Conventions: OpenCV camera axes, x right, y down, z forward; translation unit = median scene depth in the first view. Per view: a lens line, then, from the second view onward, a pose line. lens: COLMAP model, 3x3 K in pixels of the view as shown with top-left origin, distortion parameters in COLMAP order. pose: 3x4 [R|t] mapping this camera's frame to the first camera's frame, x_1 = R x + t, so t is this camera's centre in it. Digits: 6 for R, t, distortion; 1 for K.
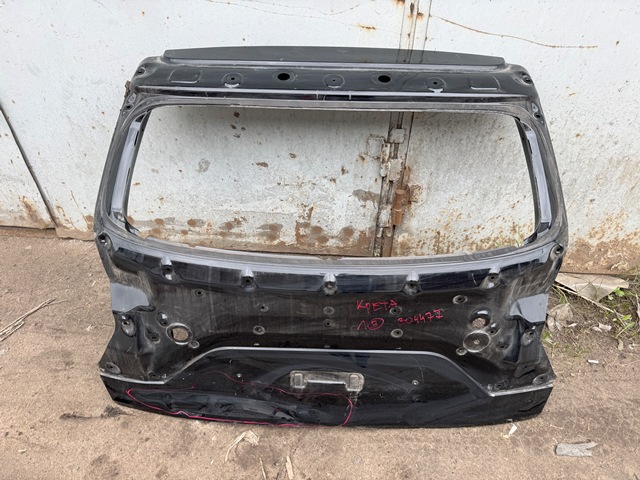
lens RADIAL K [[456.7, 0, 321.1], [0, 456.7, 238.0], [0, 0, 1]] dist [0.038085, -0.051707]
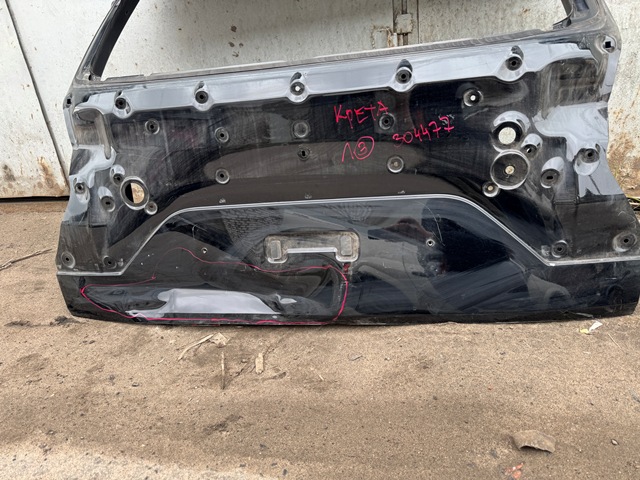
lens RADIAL K [[454.7, 0, 317.2], [0, 454.7, 237.1], [0, 0, 1]] dist [0.077709, -0.124548]
pose [[0.983577, -0.059391, -0.170440, 0.145725], [0.007780, 0.957385, -0.288710, 0.492284], [0.180324, 0.282642, 0.942124, 0.272653]]
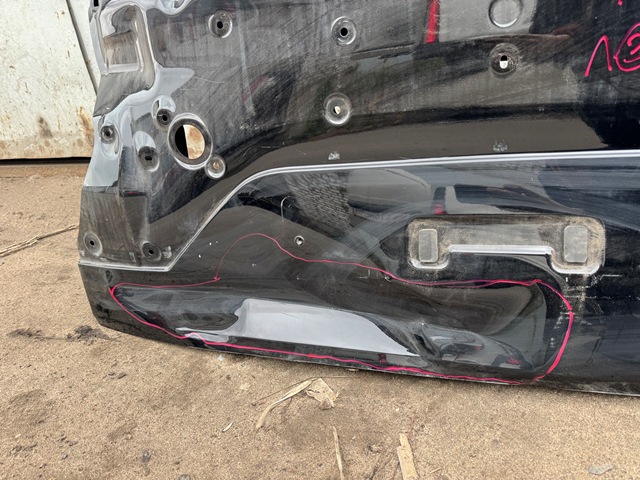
lens RADIAL K [[454.7, 0, 317.2], [0, 454.7, 237.1], [0, 0, 1]] dist [0.077709, -0.124548]
pose [[0.959036, -0.013678, -0.282954, -0.027146], [-0.055292, 0.970585, -0.234325, 0.393442], [0.277836, 0.240371, 0.930069, 0.547898]]
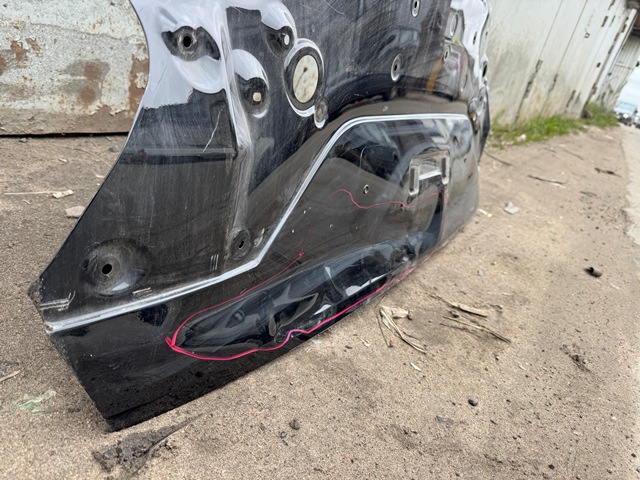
lens RADIAL K [[456.7, 0, 321.1], [0, 456.7, 238.0], [0, 0, 1]] dist [0.038085, -0.051707]
pose [[0.504782, -0.242019, 0.828627, -0.611236], [0.356246, 0.932748, 0.055412, 0.294877], [-0.786311, 0.267224, 0.557052, 0.751365]]
